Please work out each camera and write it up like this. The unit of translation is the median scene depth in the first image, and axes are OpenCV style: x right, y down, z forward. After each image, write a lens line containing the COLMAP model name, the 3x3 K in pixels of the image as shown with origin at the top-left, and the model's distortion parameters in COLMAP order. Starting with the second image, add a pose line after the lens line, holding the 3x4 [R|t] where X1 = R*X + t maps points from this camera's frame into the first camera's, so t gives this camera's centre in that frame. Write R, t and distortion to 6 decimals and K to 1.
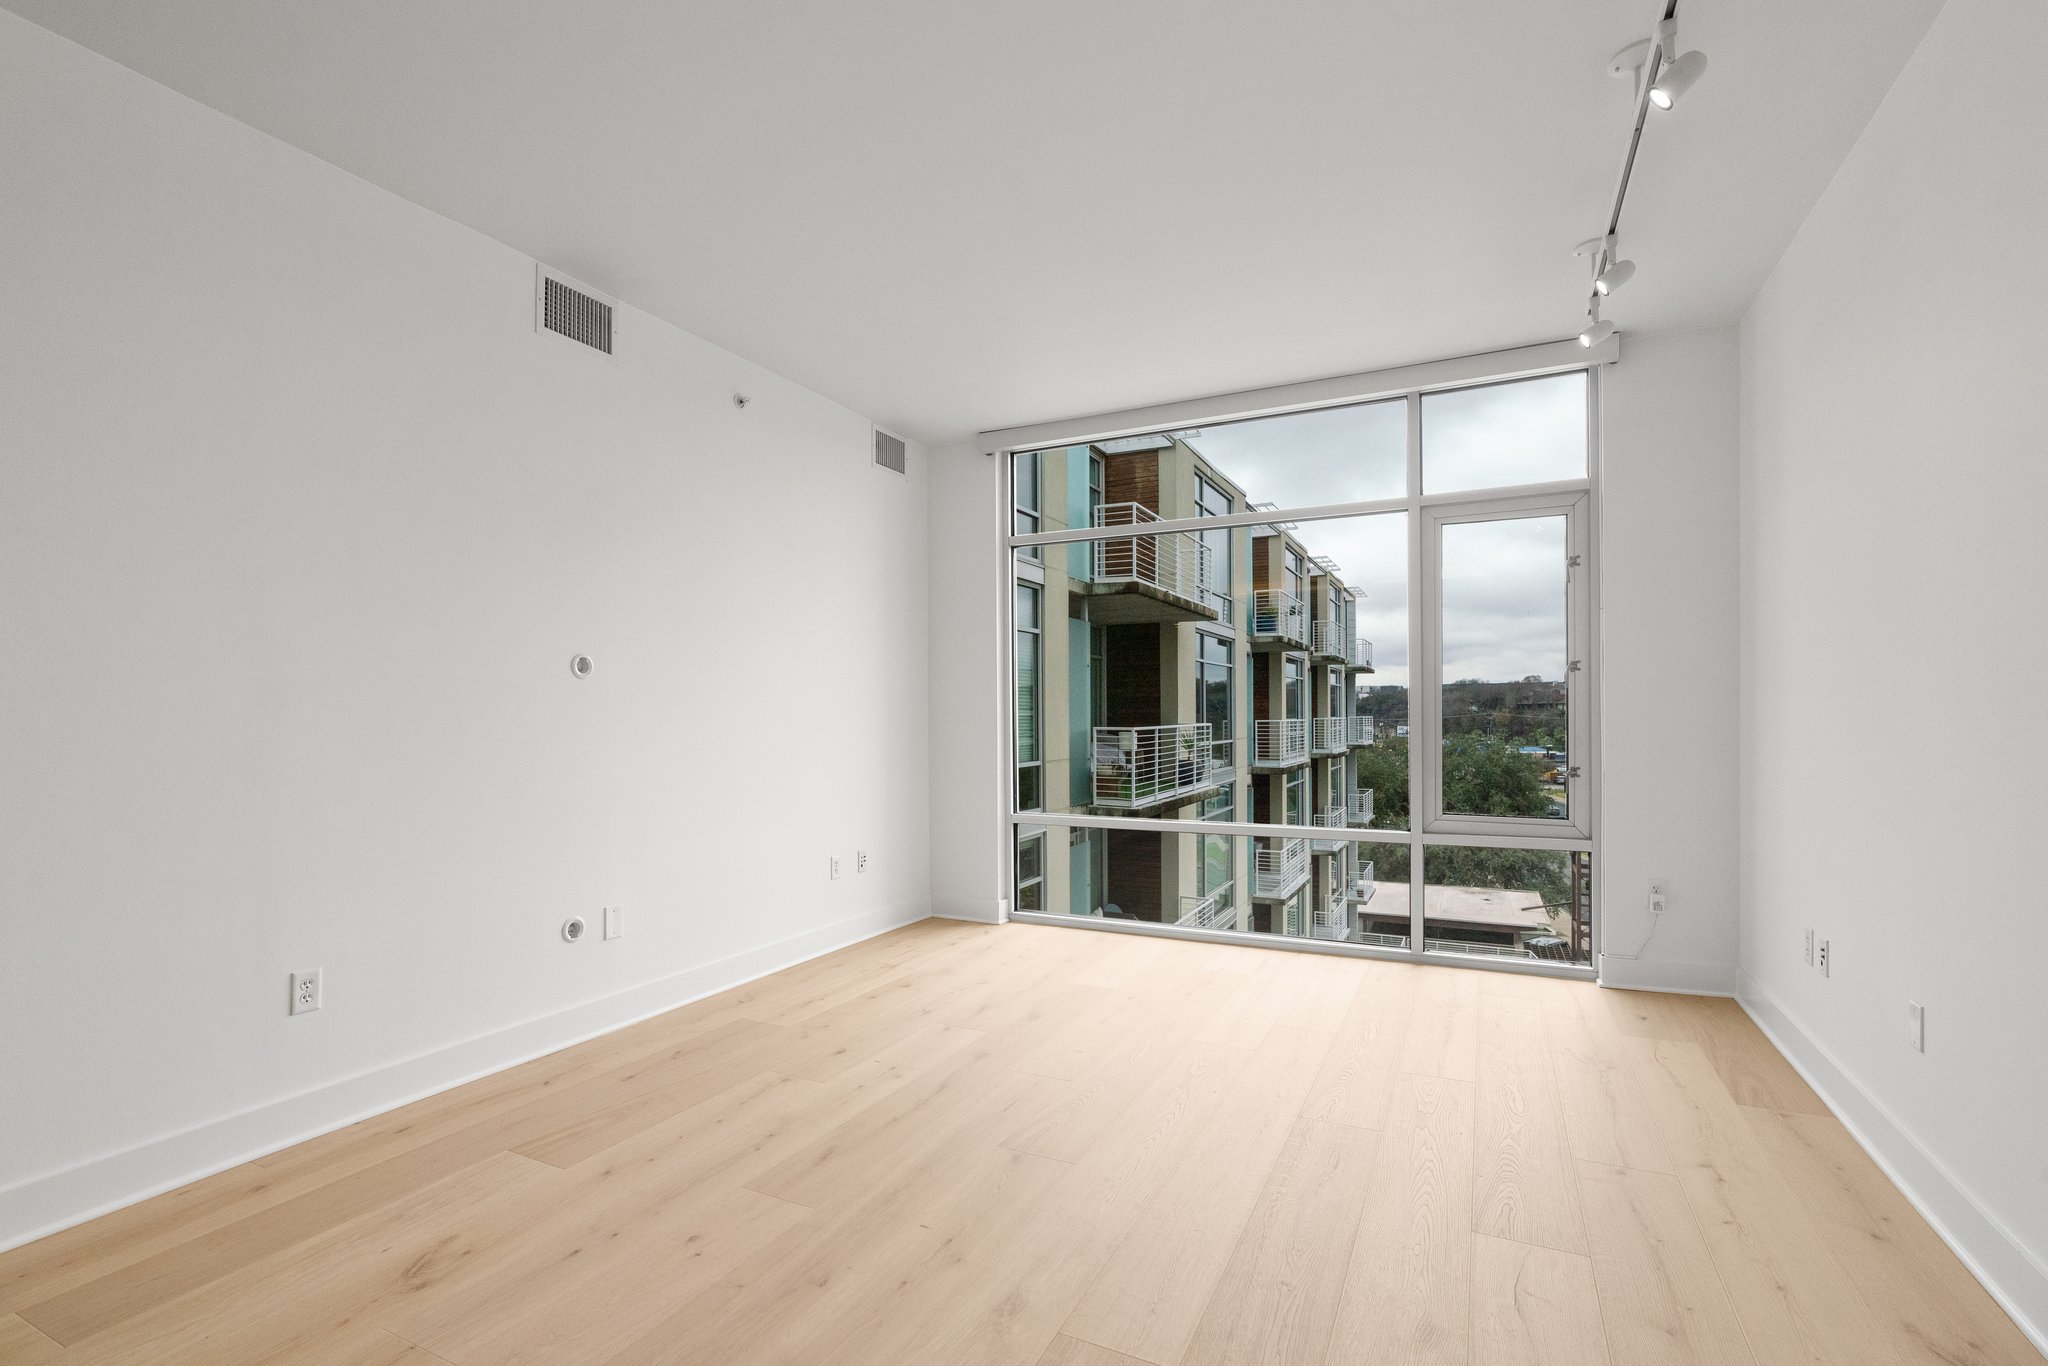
lens RADIAL K [[925.4, 0, 1023.6], [0, 925.4, 738.0], [0, 0, 1]] dist [-0.010820, 0.006250]
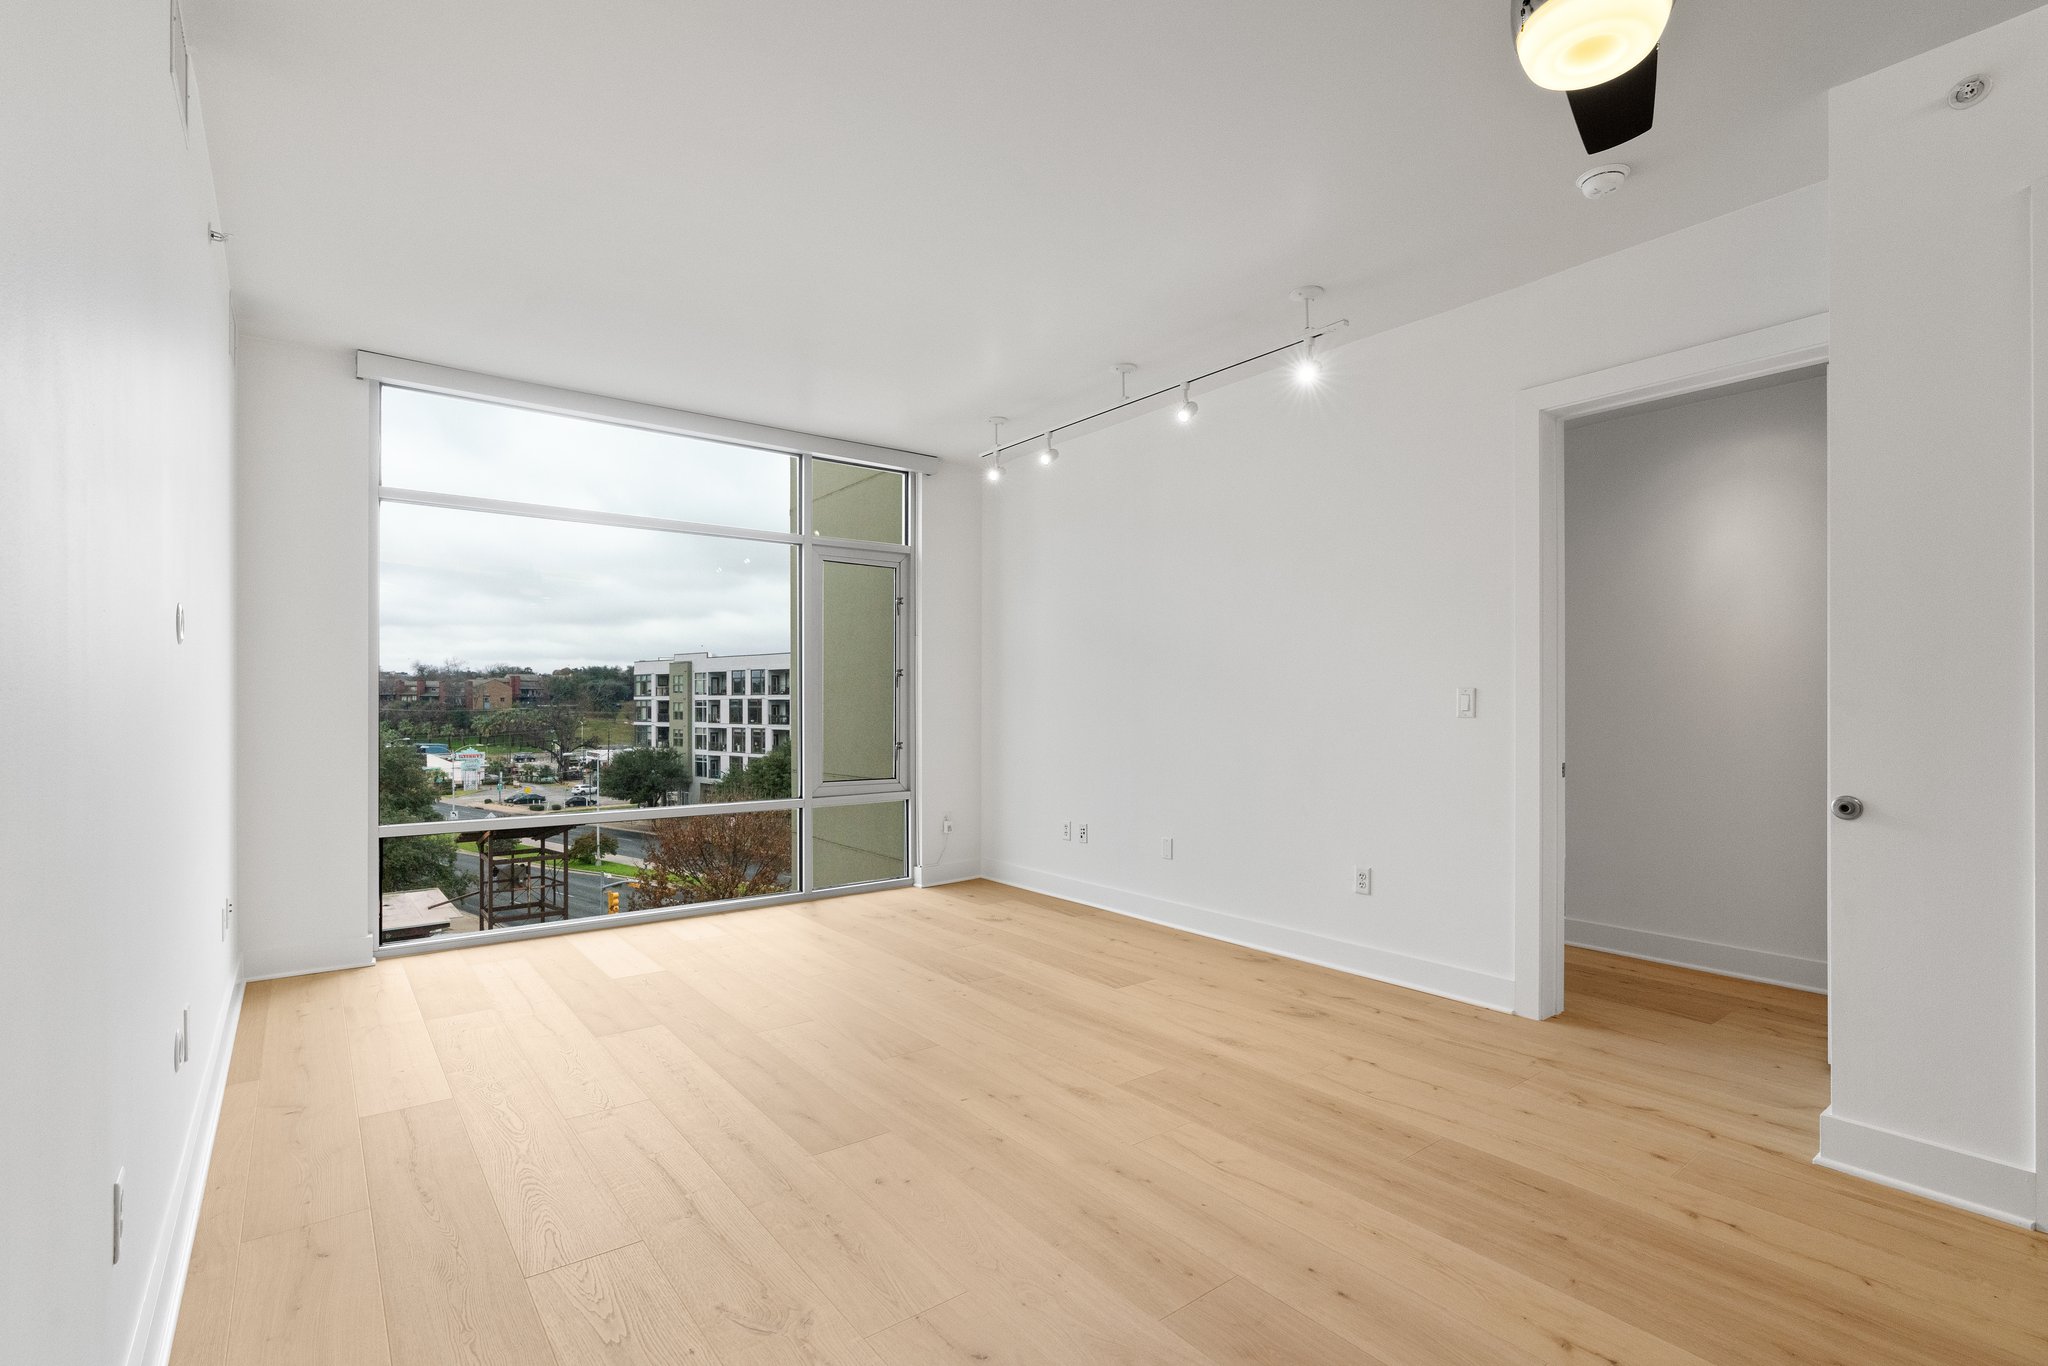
lens RADIAL K [[925.4, 0, 1008.4], [0, 925.4, 702.9], [0, 0, 1]] dist [-0.010820, 0.006250]
pose [[0.445390, 0.009570, 0.895286, -0.615604], [0.018491, 0.999631, -0.019885, -0.000023], [-0.895146, 0.025411, 0.445048, 0.173662]]
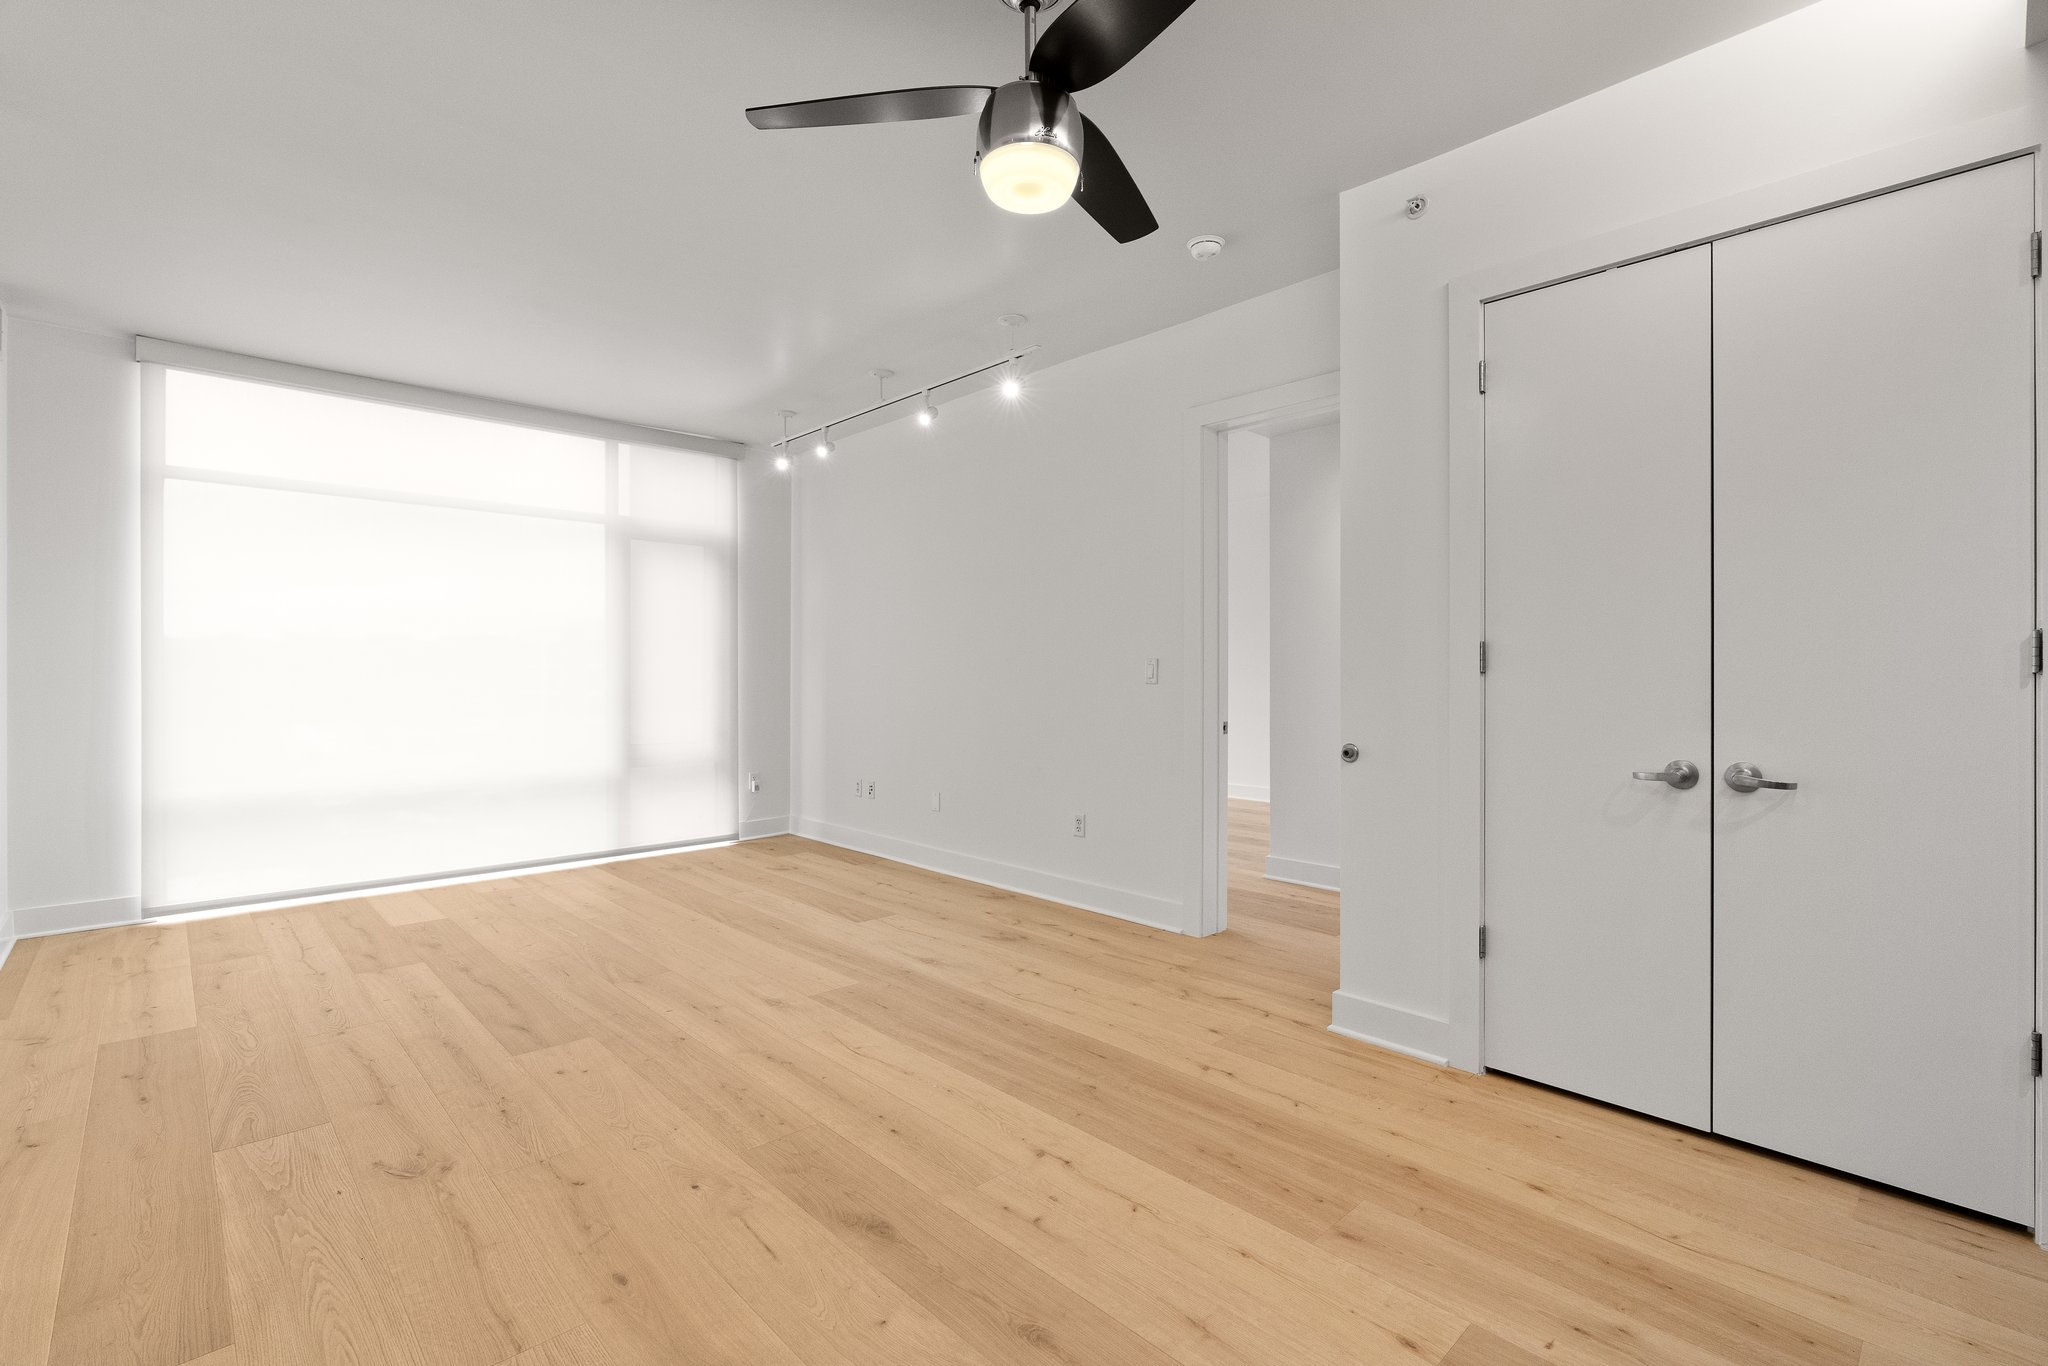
lens RADIAL K [[925.4, 0, 1022.3], [0, 925.4, 666.4], [0, 0, 1]] dist [-0.010820, 0.006250]
pose [[0.357123, 0.015281, 0.933932, -0.651191], [0.019847, 0.999516, -0.023943, 0.006719], [-0.933847, 0.027086, 0.356647, -0.039833]]
